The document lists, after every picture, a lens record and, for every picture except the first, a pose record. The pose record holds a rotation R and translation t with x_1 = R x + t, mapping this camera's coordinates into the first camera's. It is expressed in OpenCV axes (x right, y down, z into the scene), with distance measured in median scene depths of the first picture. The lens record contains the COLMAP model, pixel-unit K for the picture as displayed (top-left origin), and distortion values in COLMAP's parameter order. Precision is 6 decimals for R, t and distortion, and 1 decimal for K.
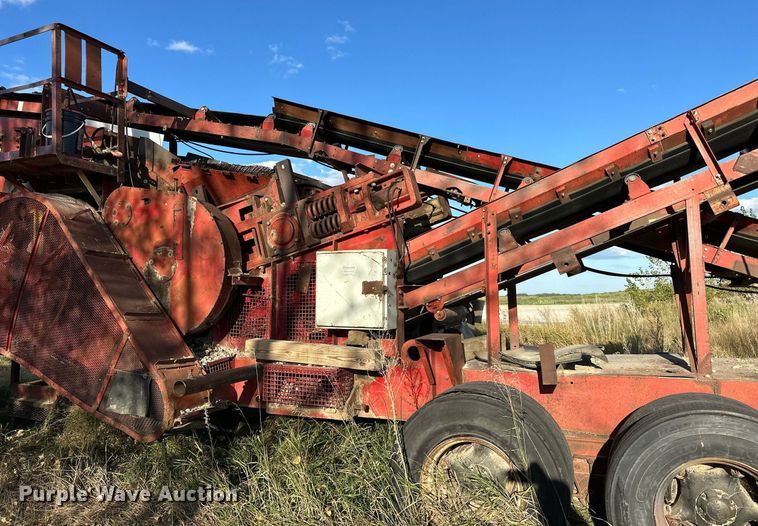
lens RADIAL K [[519.5, 0, 379.6], [0, 519.5, 243.0], [0, 0, 1]] dist [0.093903, -0.120896]
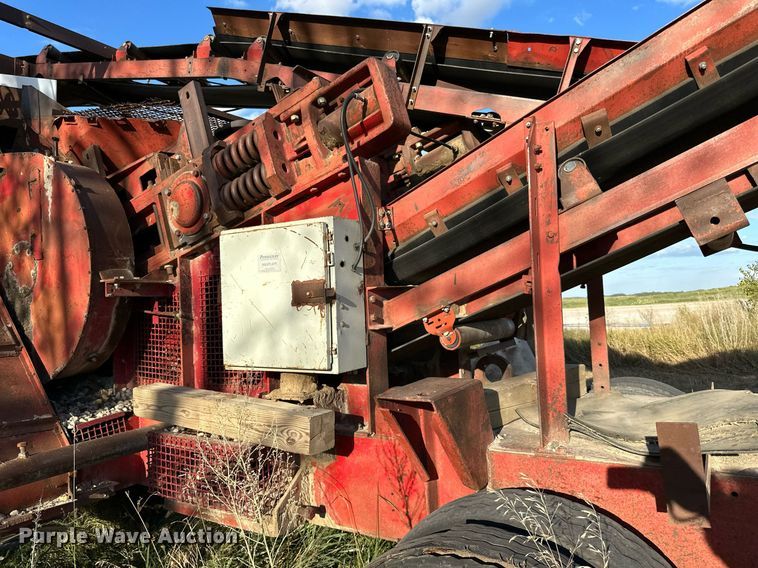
lens RADIAL K [[545.8, 0, 380.7], [0, 545.8, 294.5], [0, 0, 1]] dist [0.010271, 0.000124]
pose [[0.988606, -0.040008, -0.145111, 0.124714], [0.052231, 0.995310, 0.081424, 0.043823], [0.141173, -0.088075, 0.986059, 0.439852]]
